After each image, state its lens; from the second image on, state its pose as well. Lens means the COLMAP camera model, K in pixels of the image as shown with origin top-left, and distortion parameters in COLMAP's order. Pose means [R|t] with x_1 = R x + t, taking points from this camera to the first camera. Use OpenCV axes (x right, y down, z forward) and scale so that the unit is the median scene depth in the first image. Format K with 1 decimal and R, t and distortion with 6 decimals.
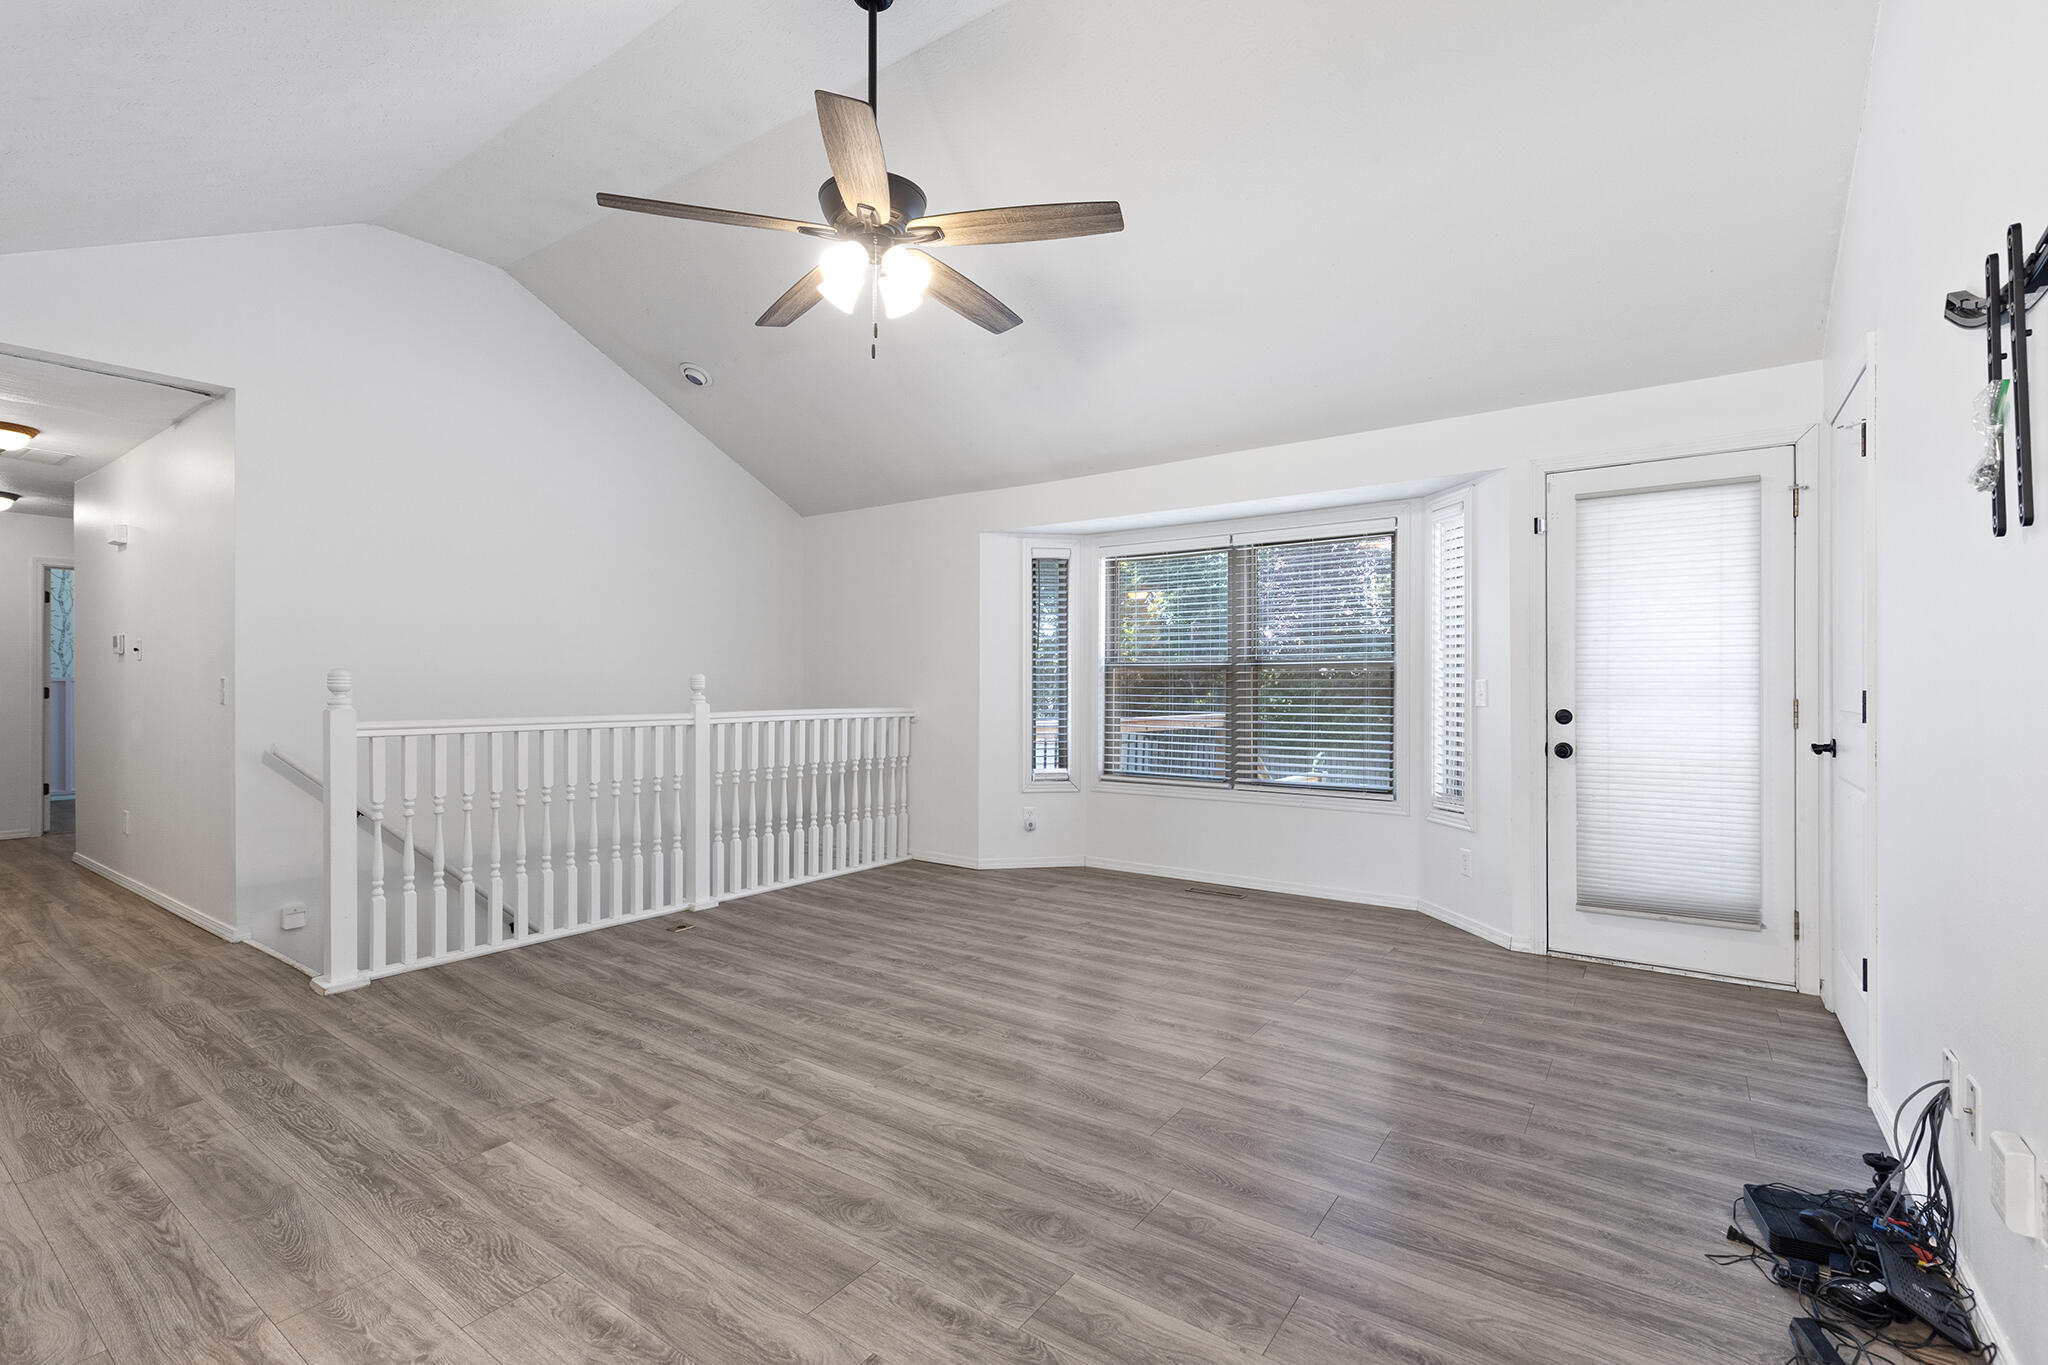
lens RADIAL K [[911.9, 0, 1029.1], [0, 911.9, 683.5], [0, 0, 1]] dist [0.003917, 0.000478]
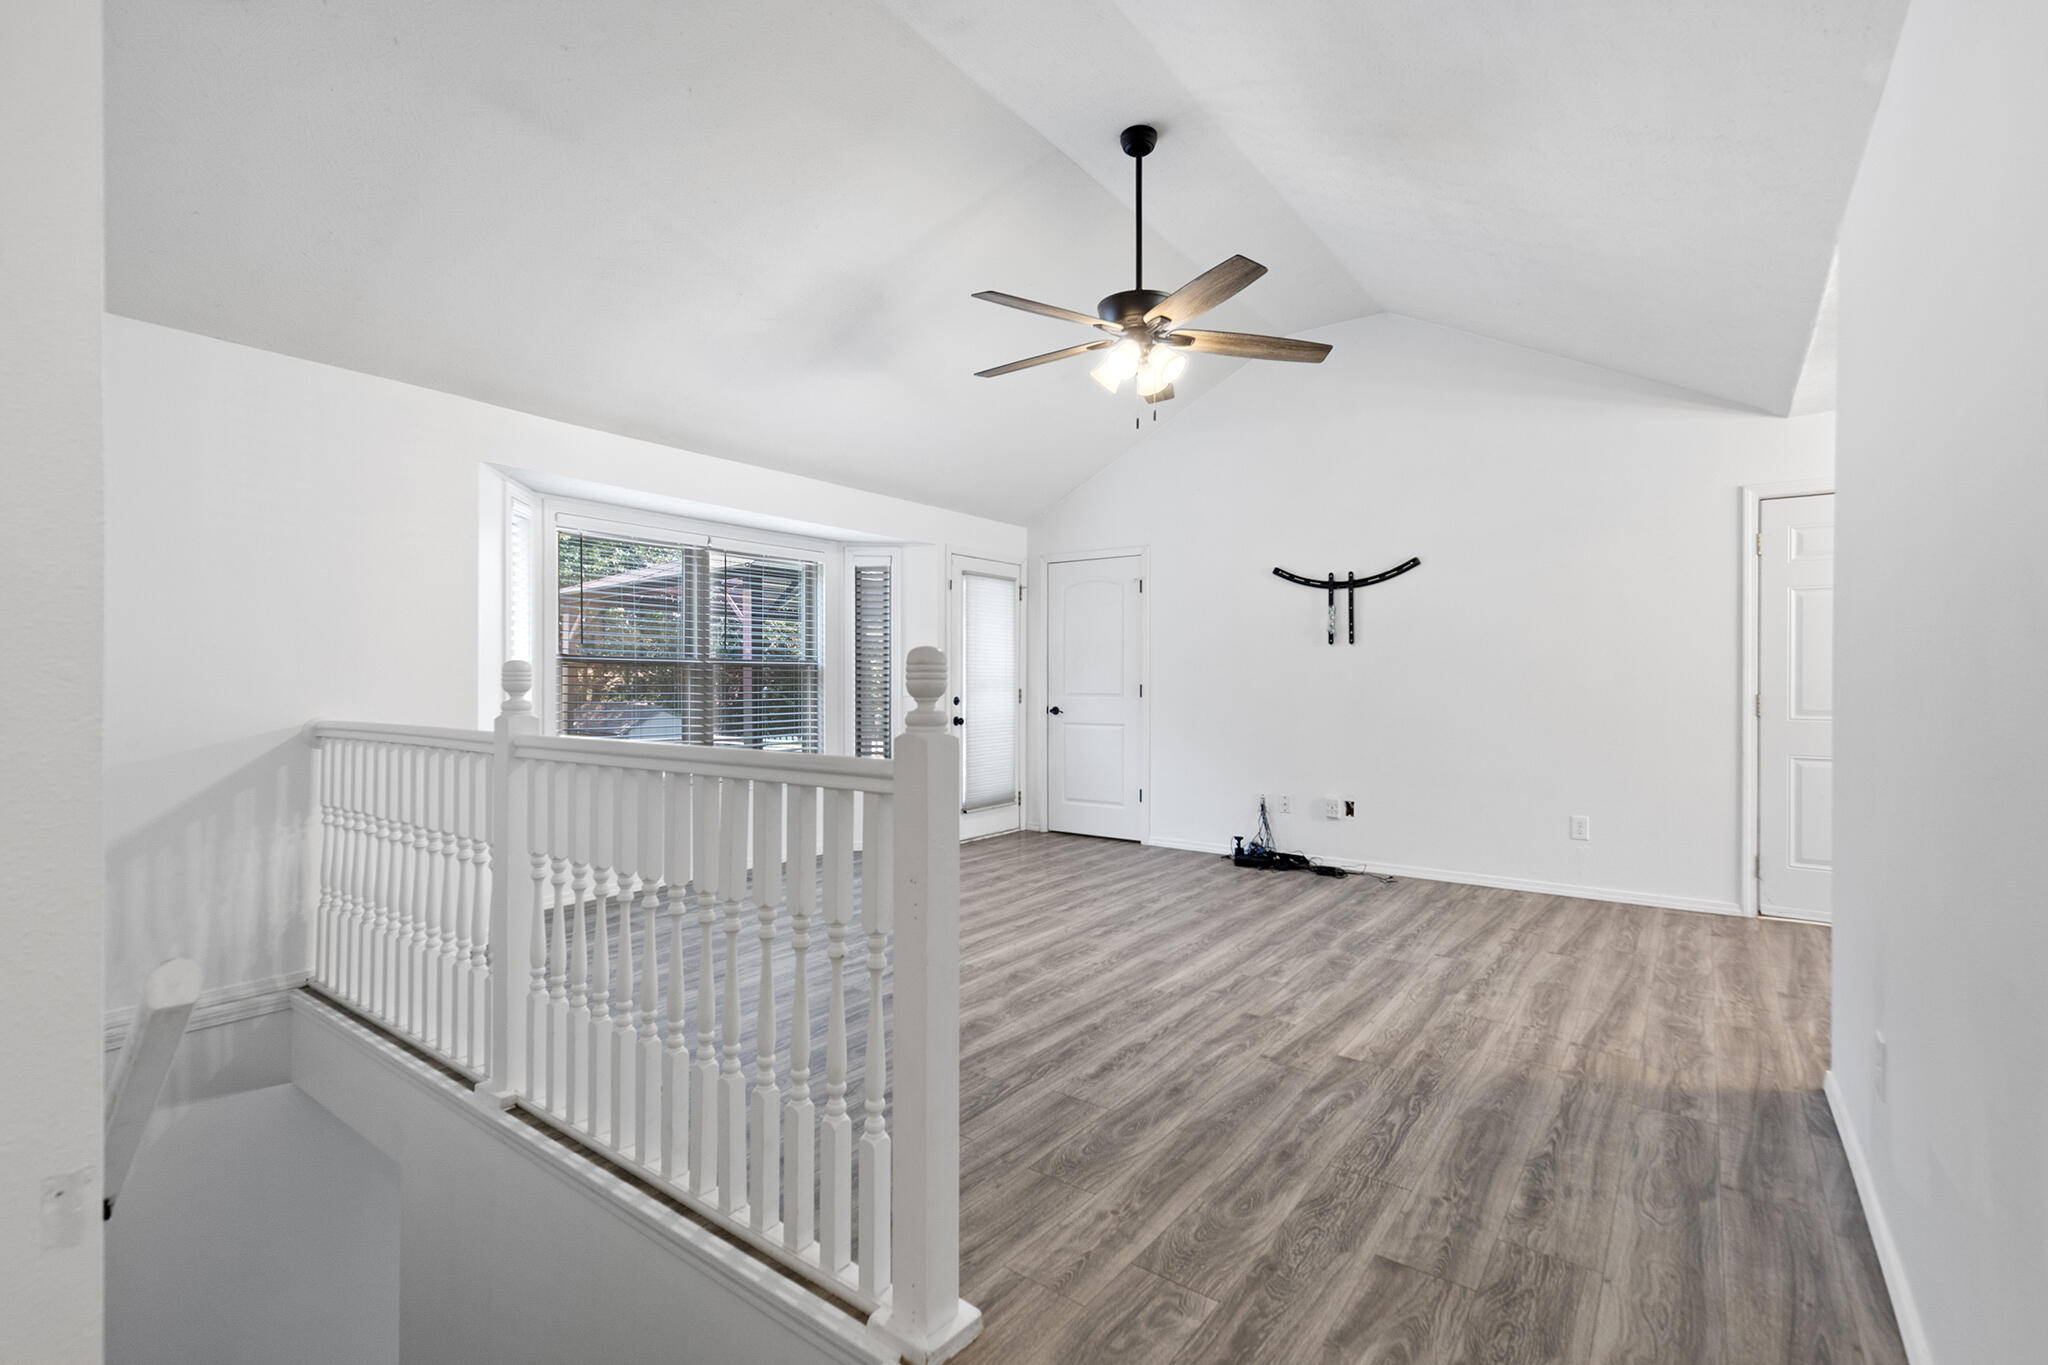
lens RADIAL K [[911.9, 0, 1020.3], [0, 911.9, 678.7], [0, 0, 1]] dist [0.003917, 0.000478]
pose [[0.025895, 0.002536, 0.999661, -1.538788], [-0.002159, 0.999995, -0.002480, -0.000562], [-0.999662, -0.002094, 0.025900, 1.189135]]
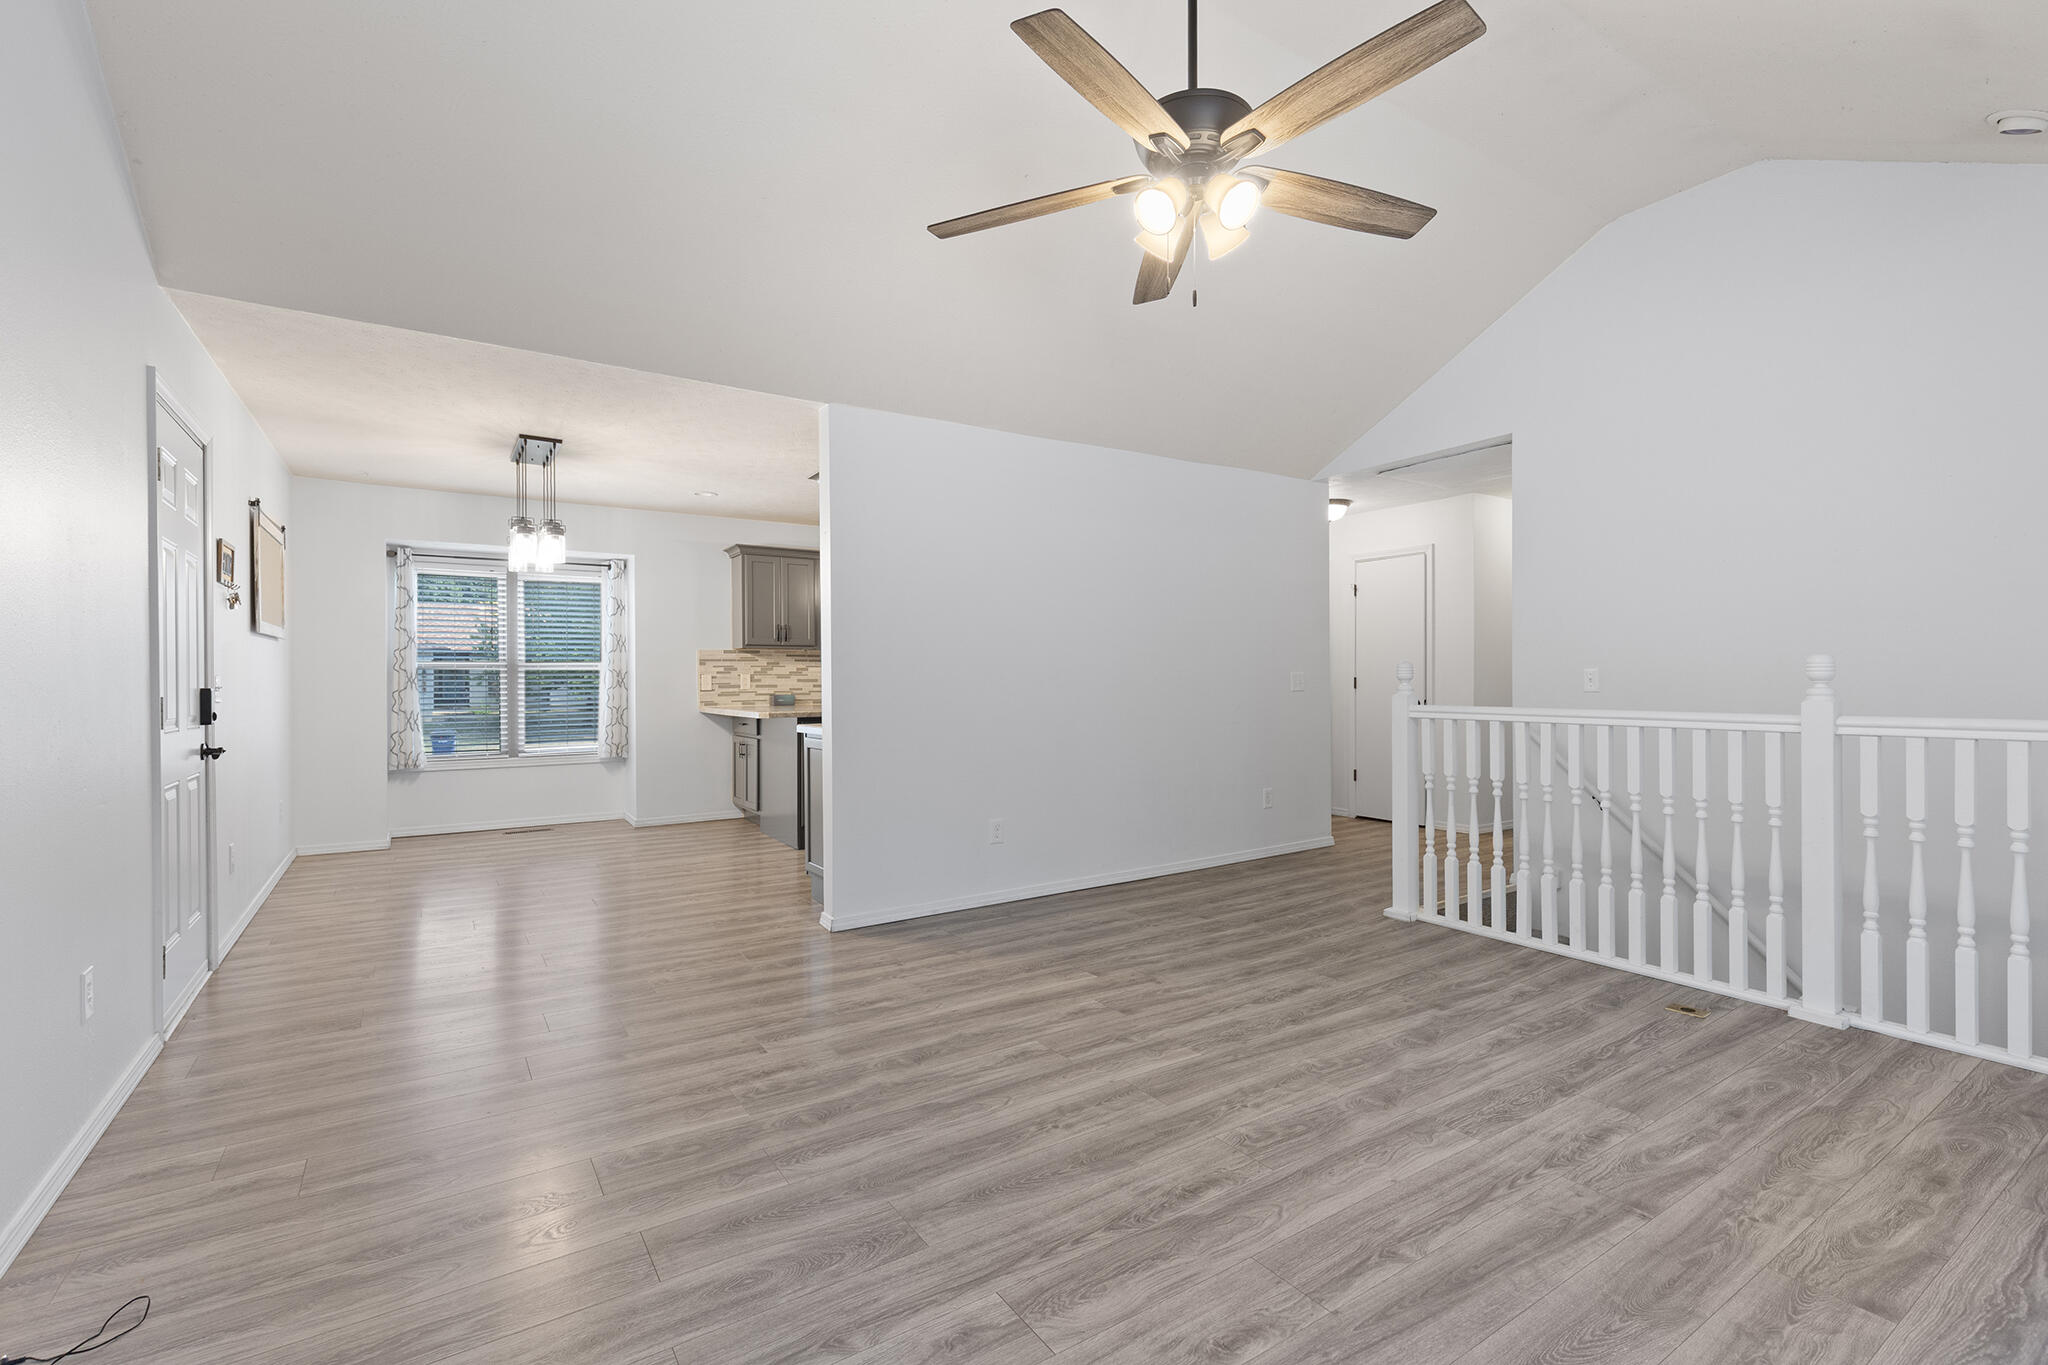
lens RADIAL K [[911.9, 0, 1024.2], [0, 911.9, 677.8], [0, 0, 1]] dist [0.003917, 0.000478]
pose [[-0.364601, -0.000017, -0.931164, 0.756270], [0.005931, 0.999980, -0.002340, 0.006396], [0.931145, -0.006376, -0.364593, 1.227881]]
